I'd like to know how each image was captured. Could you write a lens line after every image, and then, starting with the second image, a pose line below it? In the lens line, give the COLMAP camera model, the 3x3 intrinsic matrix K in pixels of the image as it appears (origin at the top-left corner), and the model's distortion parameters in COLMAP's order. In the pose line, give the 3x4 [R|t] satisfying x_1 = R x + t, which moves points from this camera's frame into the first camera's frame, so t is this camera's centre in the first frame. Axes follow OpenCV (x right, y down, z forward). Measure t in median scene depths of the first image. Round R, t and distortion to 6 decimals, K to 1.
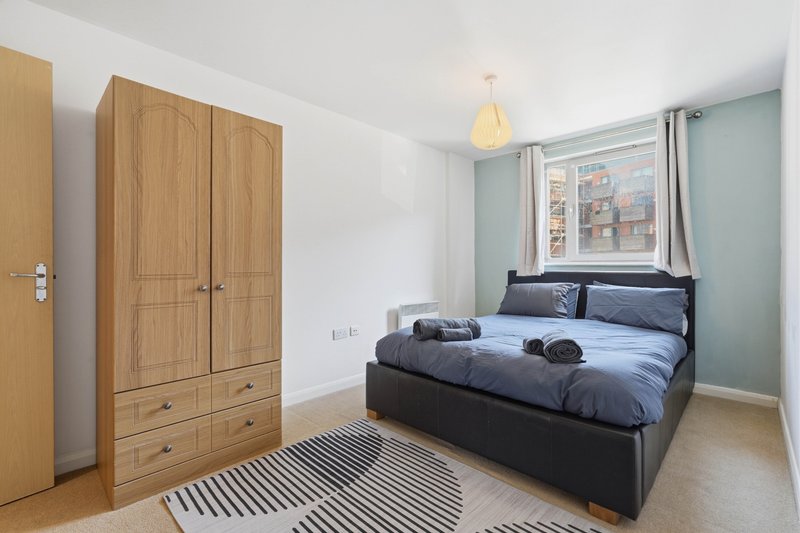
lens RADIAL K [[363.9, 0, 397.3], [0, 363.9, 265.3], [0, 0, 1]] dist [-0.003229, -0.000125]
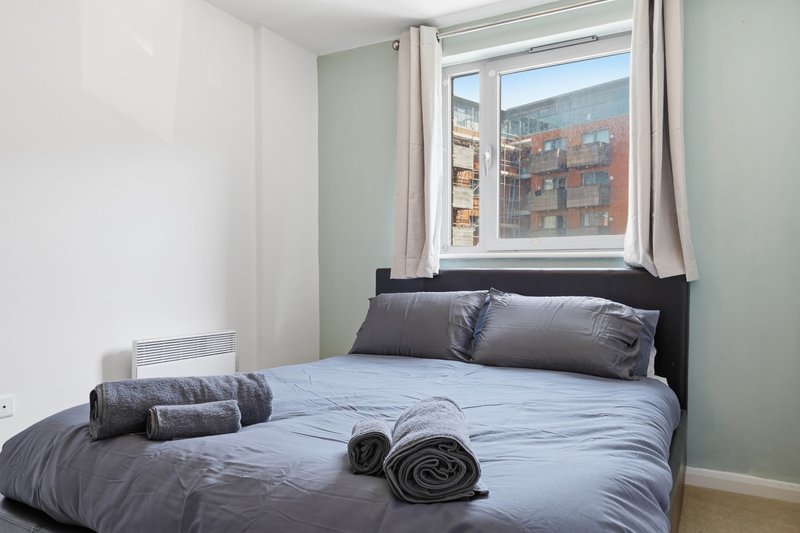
lens RADIAL K [[563.7, 0, 399.8], [0, 563.7, 286.1], [0, 0, 1]] dist [0.004661, 0.001772]
pose [[0.965511, -0.003279, 0.260341, 0.161897], [-0.003754, 0.999641, 0.026513, 0.023045], [-0.260335, -0.026576, 0.965153, 0.271727]]
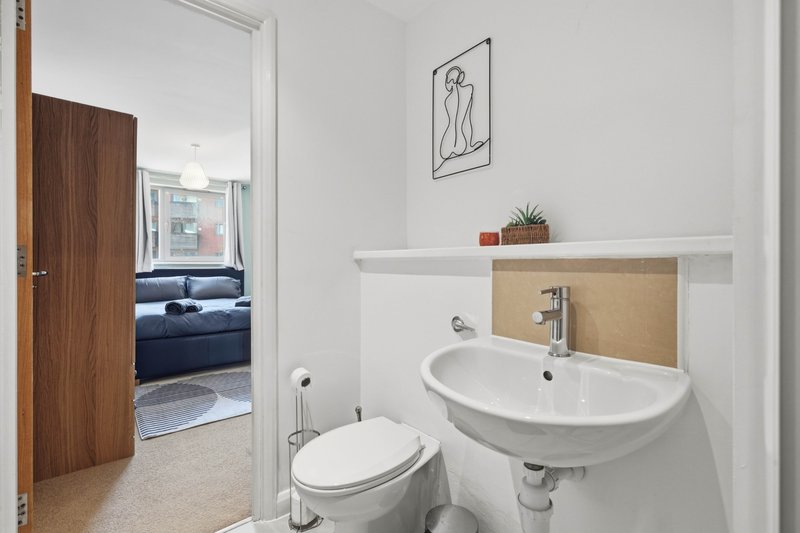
lens RADIAL K [[363.9, 0, 397.3], [0, 363.9, 265.3], [0, 0, 1]] dist [-0.003229, -0.000125]
pose [[0.112784, -0.000381, 0.993619, -0.960174], [-0.001390, 0.999999, 0.000541, 0.002923], [-0.993619, -0.001442, 0.112783, -0.033969]]
